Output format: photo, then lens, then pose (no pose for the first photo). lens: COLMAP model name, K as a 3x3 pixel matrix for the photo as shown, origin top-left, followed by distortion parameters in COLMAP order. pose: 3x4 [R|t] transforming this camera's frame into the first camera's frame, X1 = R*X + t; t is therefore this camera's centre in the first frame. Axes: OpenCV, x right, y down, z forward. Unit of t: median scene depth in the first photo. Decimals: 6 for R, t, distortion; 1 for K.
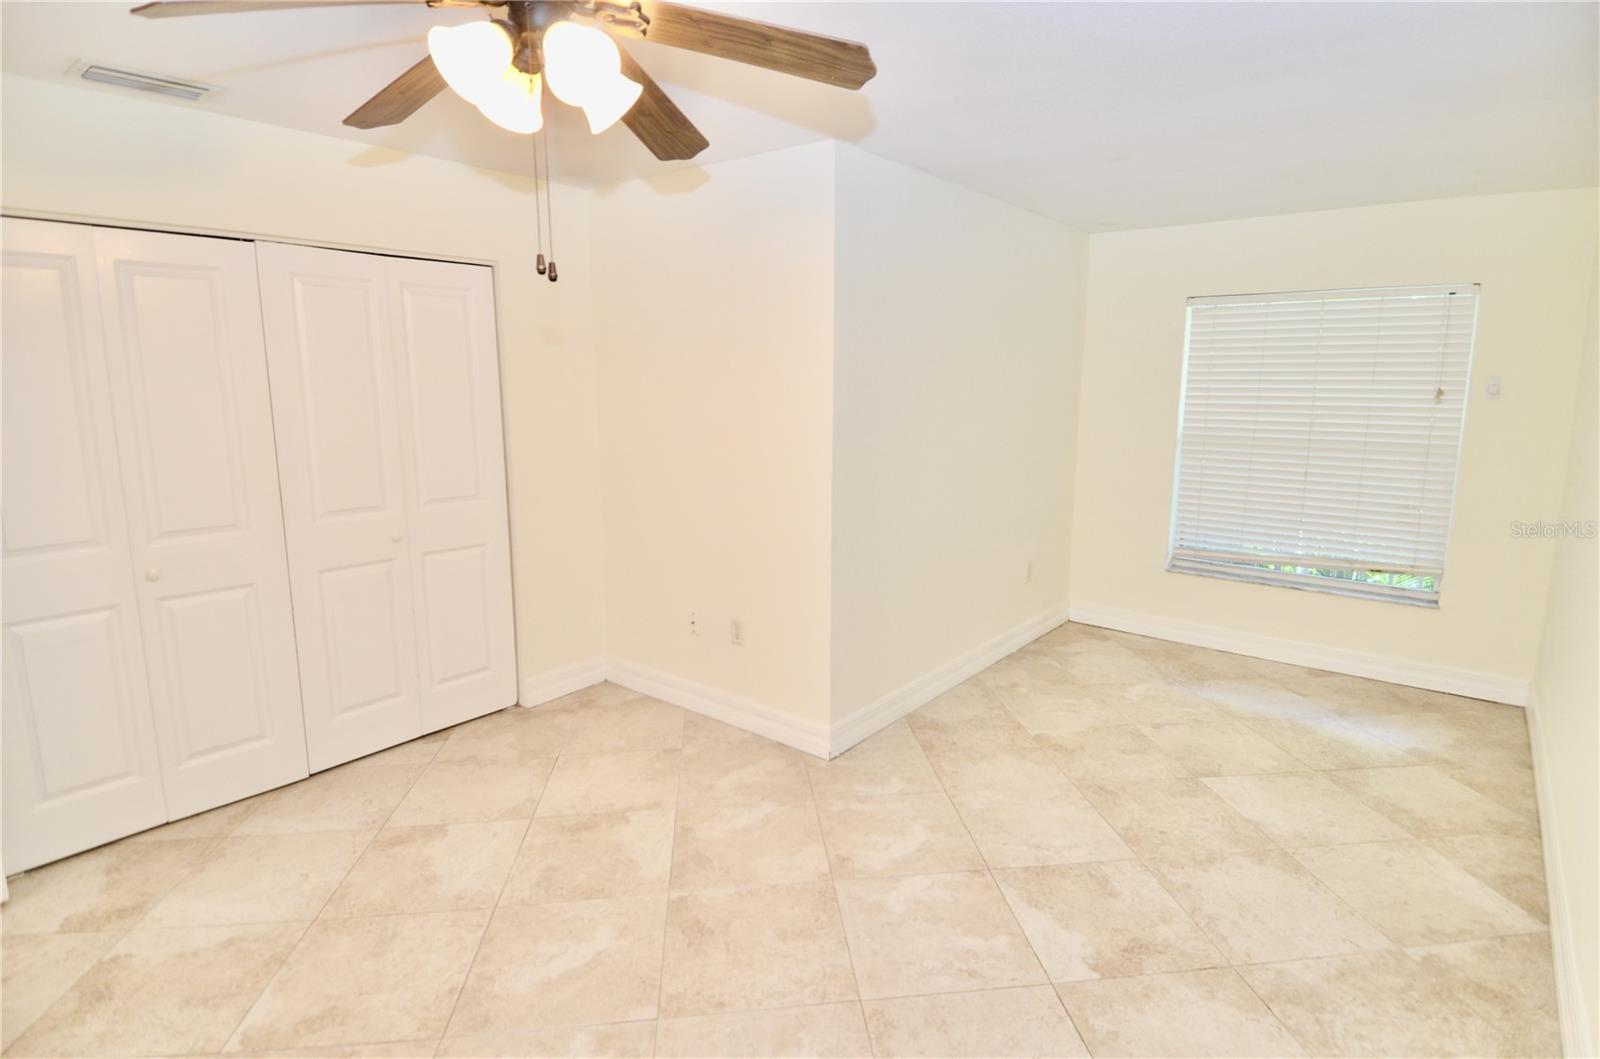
lens RADIAL K [[824.8, 0, 818.3], [0, 824.8, 515.6], [0, 0, 1]] dist [0.048819, -0.055230]
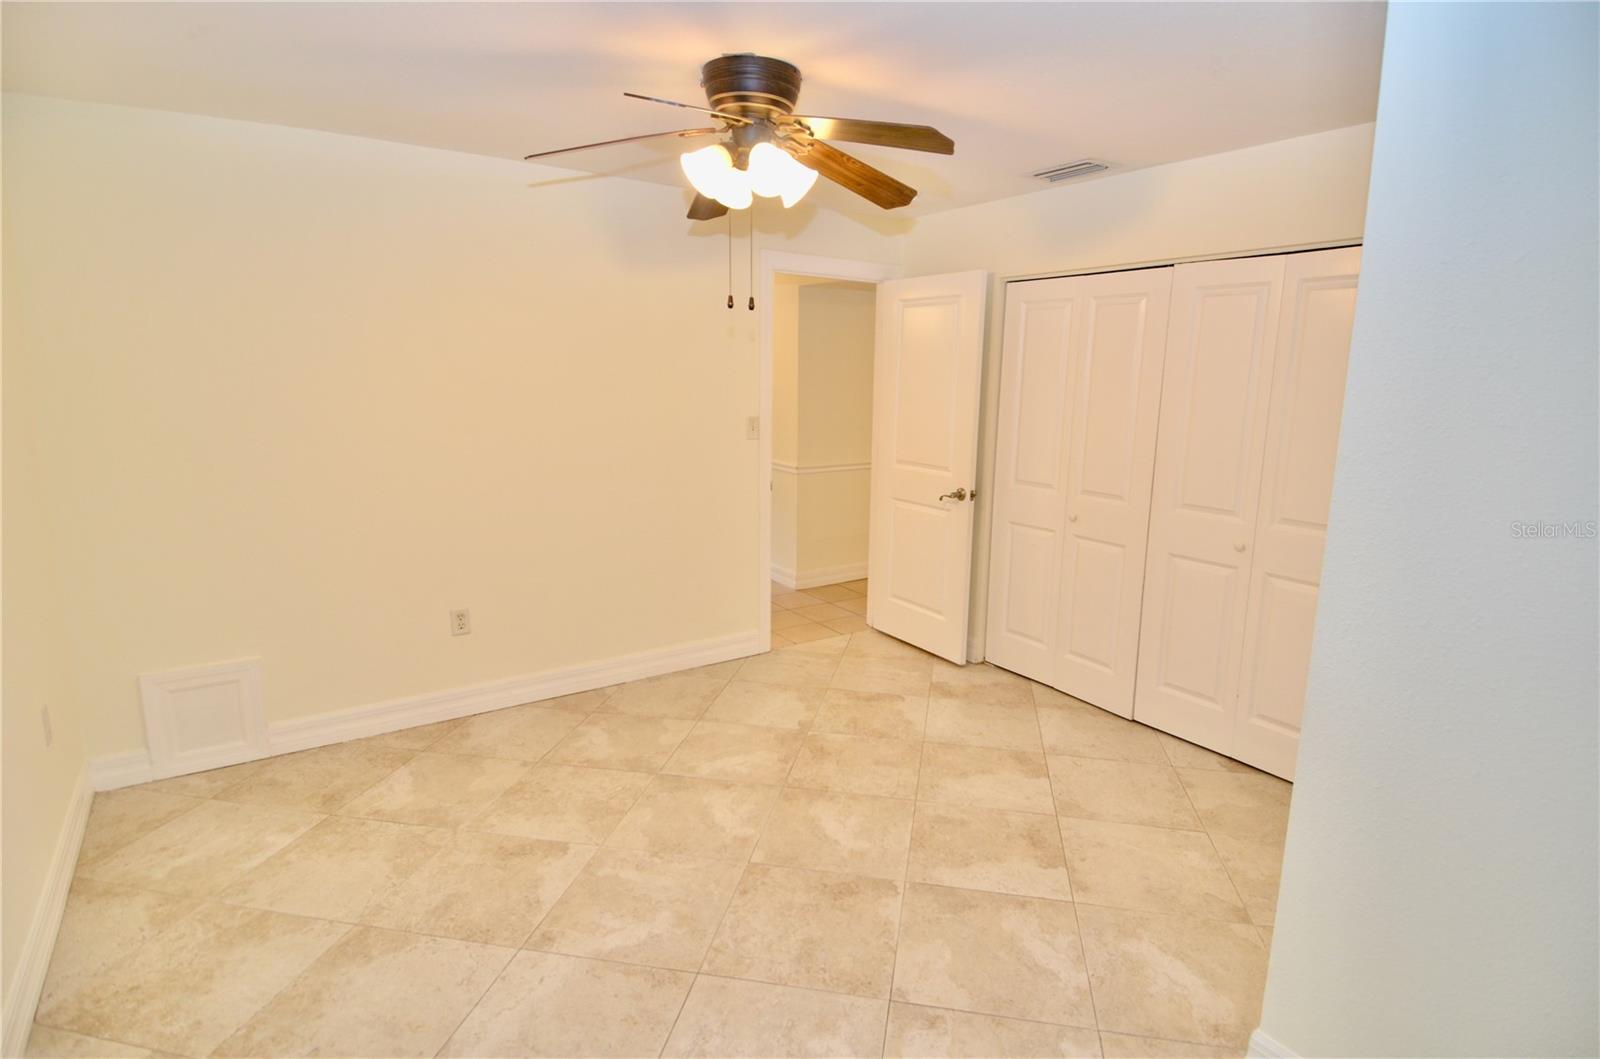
lens RADIAL K [[816.3, 0, 826.8], [0, 816.3, 548.8], [0, 0, 1]] dist [0.017321, -0.032797]
pose [[-0.290128, 0.195272, -0.936853, 0.652974], [-0.175834, 0.951417, 0.252761, -0.159054], [0.940695, 0.238064, -0.241697, 0.968276]]
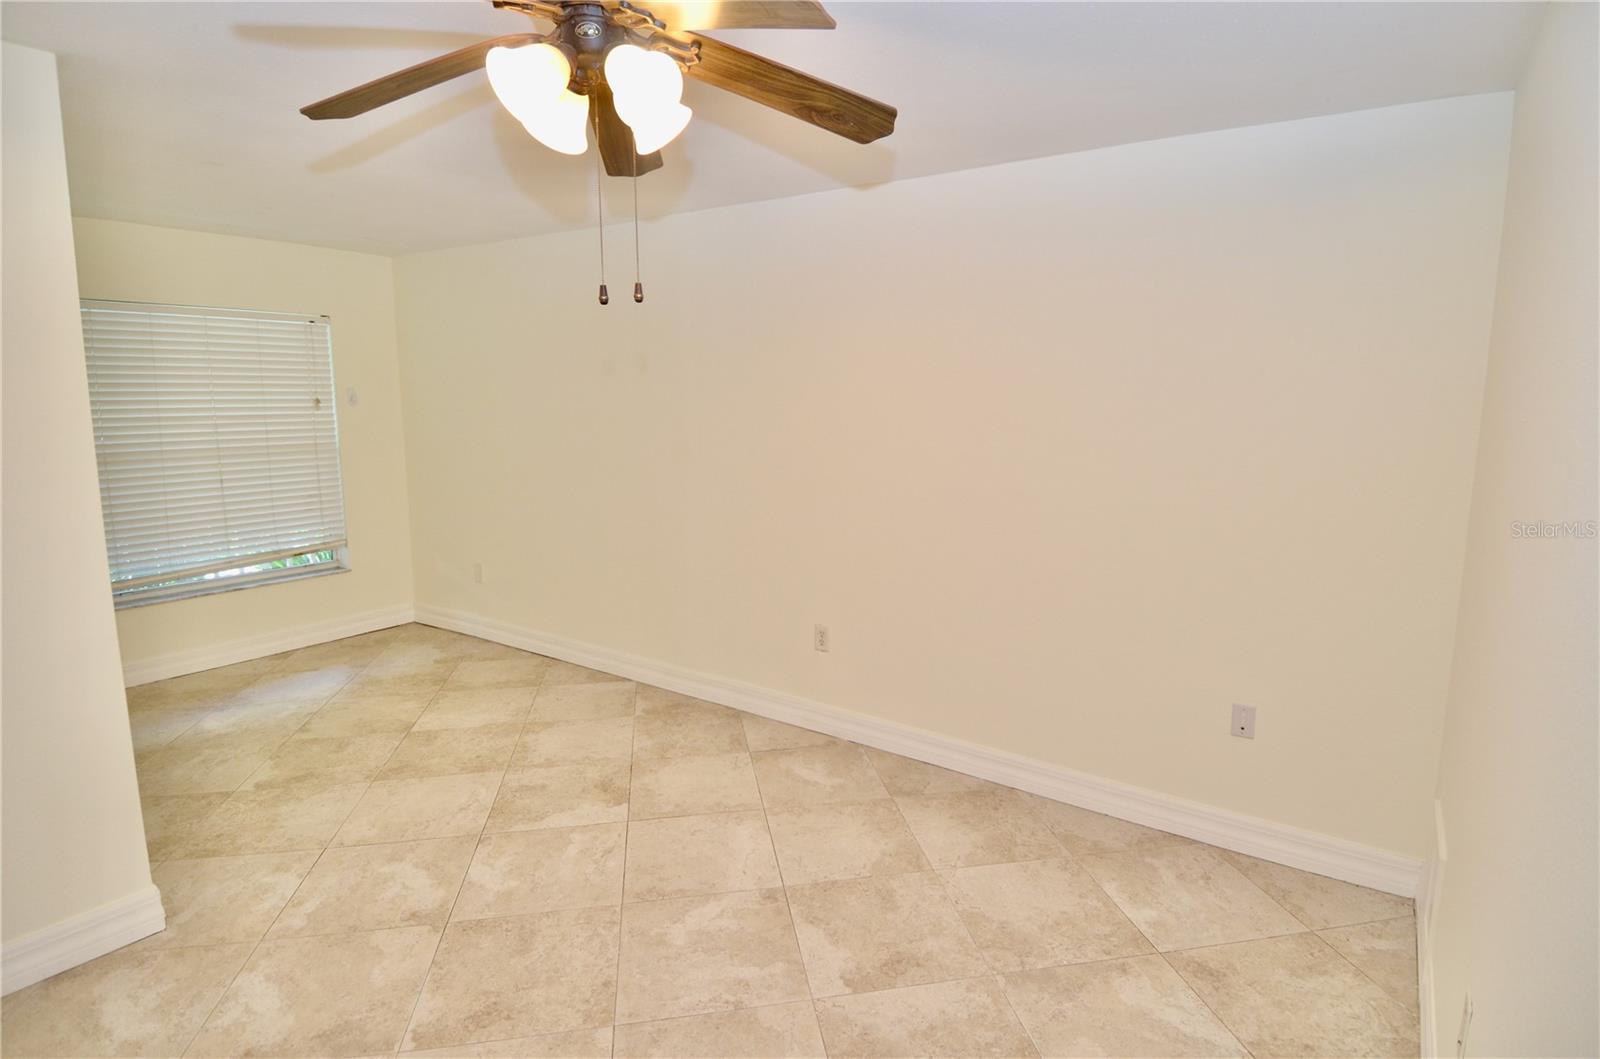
lens RADIAL K [[824.8, 0, 818.3], [0, 824.8, 515.6], [0, 0, 1]] dist [0.048819, -0.055230]
pose [[-0.069406, -0.151916, 0.985953, -0.829213], [0.156178, 0.974495, 0.161145, -0.096531], [-0.985287, 0.165169, -0.043910, 0.513764]]
